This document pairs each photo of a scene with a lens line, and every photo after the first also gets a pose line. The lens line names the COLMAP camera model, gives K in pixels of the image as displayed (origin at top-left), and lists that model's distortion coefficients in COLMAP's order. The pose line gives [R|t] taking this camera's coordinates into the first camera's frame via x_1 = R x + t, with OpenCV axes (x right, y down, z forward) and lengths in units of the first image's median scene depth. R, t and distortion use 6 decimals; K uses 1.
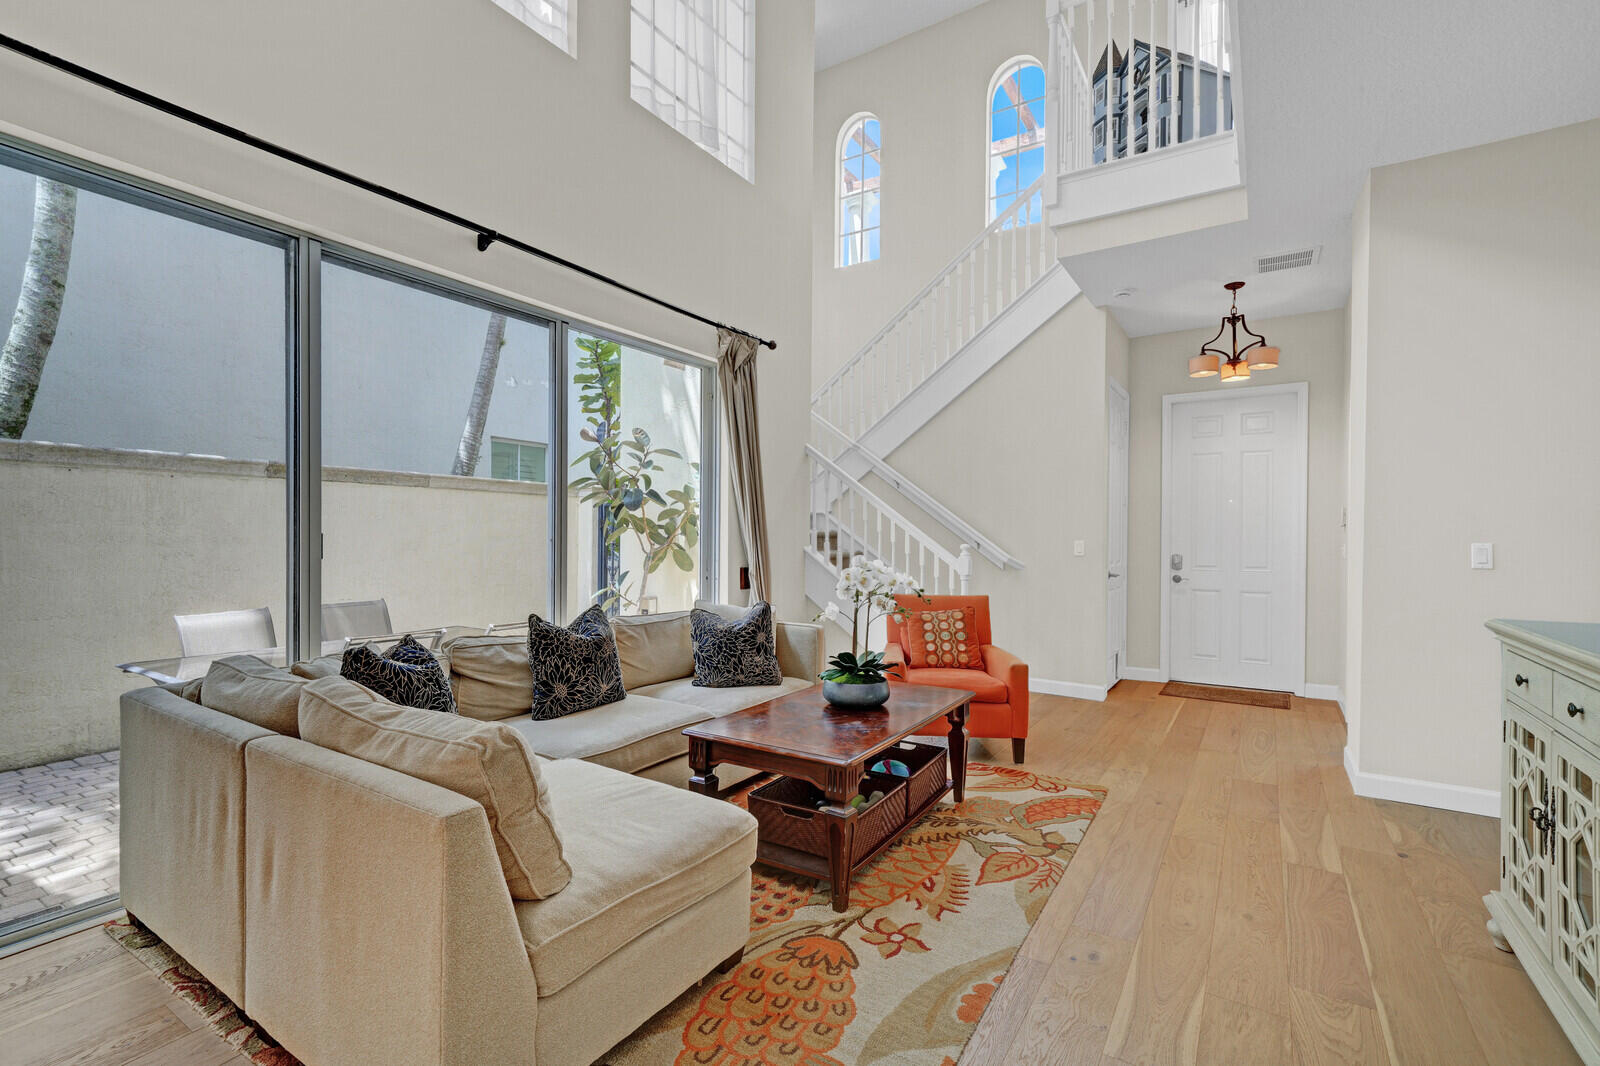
lens RADIAL K [[709.8, 0, 801.2], [0, 709.8, 543.1], [0, 0, 1]] dist [0.004548, 0.001505]
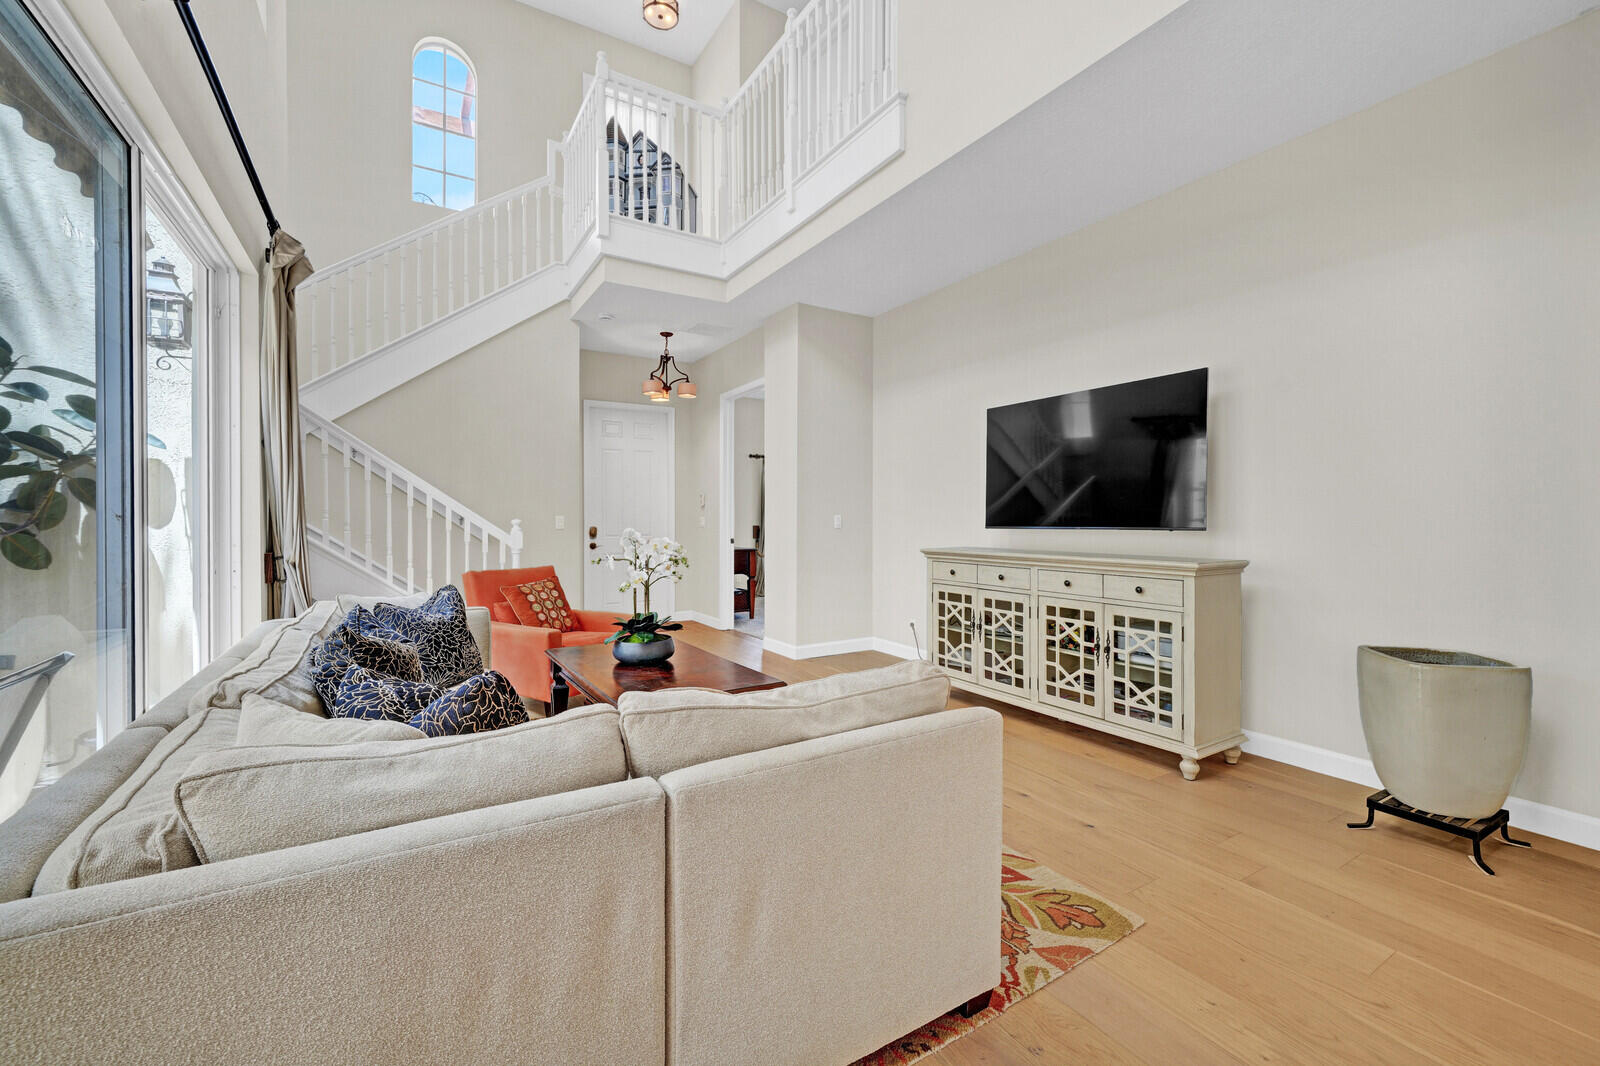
lens RADIAL K [[657.1, 0, 790.9], [0, 657.1, 521.2], [0, 0, 1]] dist [-0.000532, -0.000085]
pose [[0.443290, -0.011483, 0.896305, -0.528721], [0.010515, 0.999916, 0.007610, 0.001276], [-0.896317, 0.006051, 0.443373, 0.238072]]
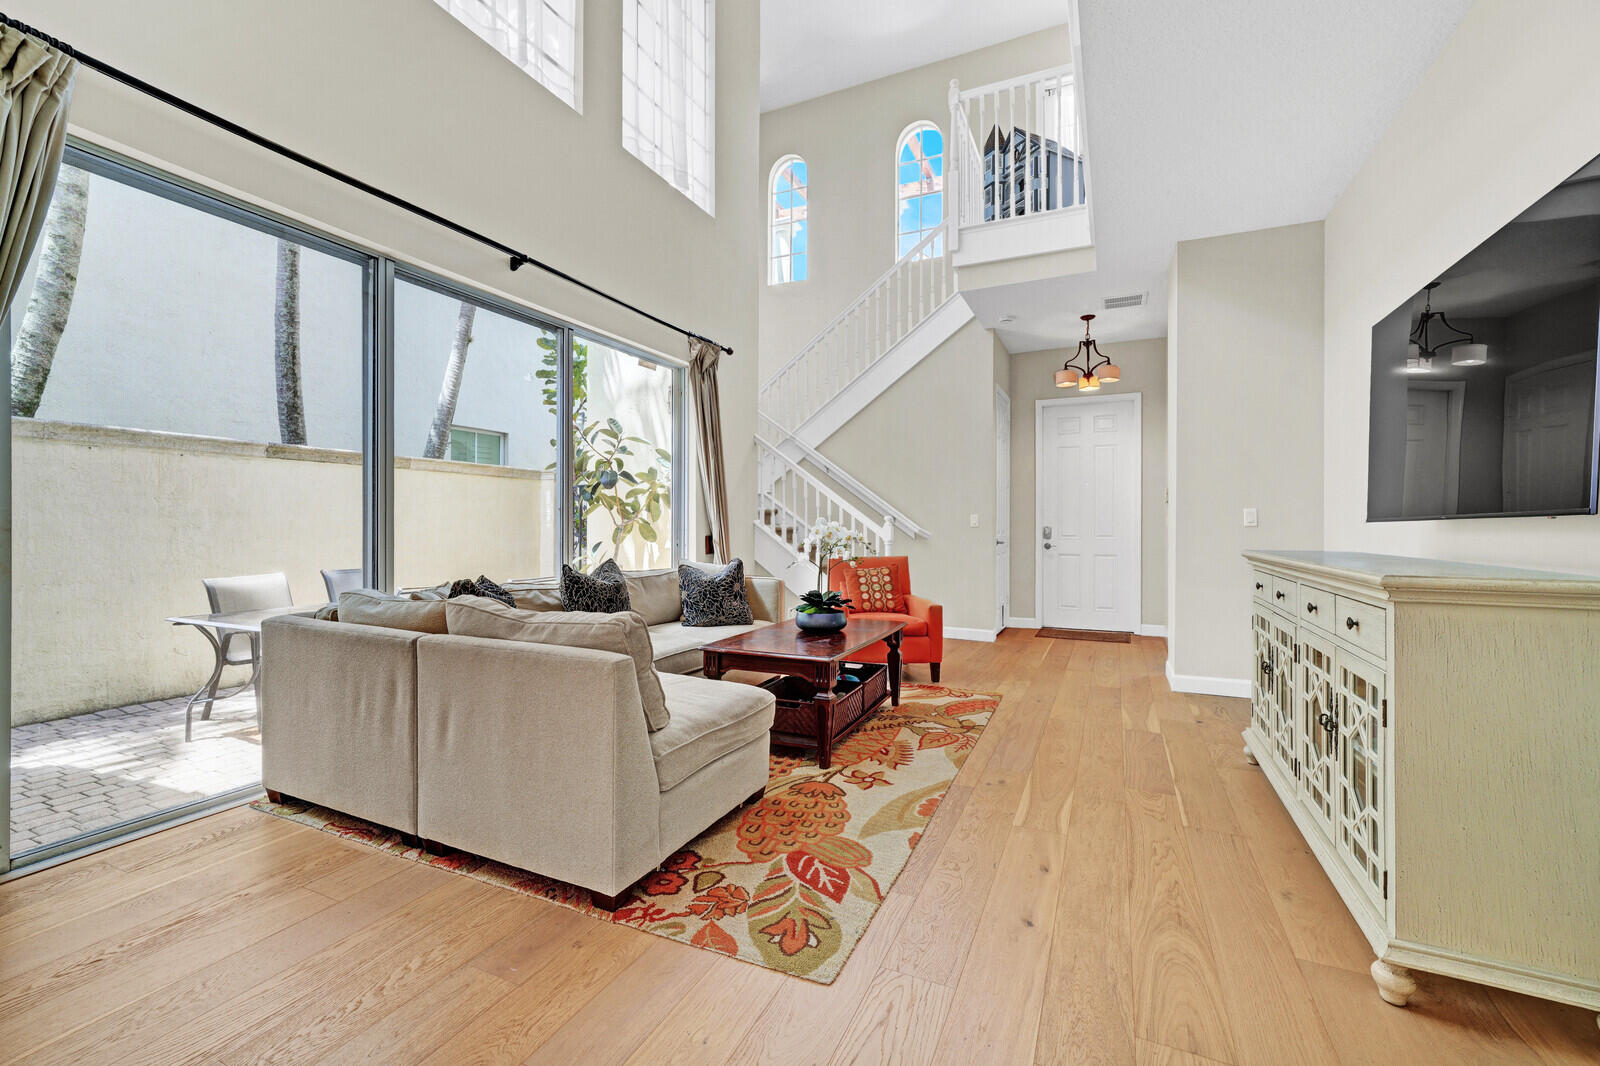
lens RADIAL K [[657.1, 0, 798.4], [0, 657.1, 523.9], [0, 0, 1]] dist [-0.000532, -0.000085]
pose [[0.991615, -0.002882, 0.129194, -0.085268], [0.004084, 0.999951, -0.009038, 0.028953], [-0.129162, 0.009490, 0.991578, -0.139982]]
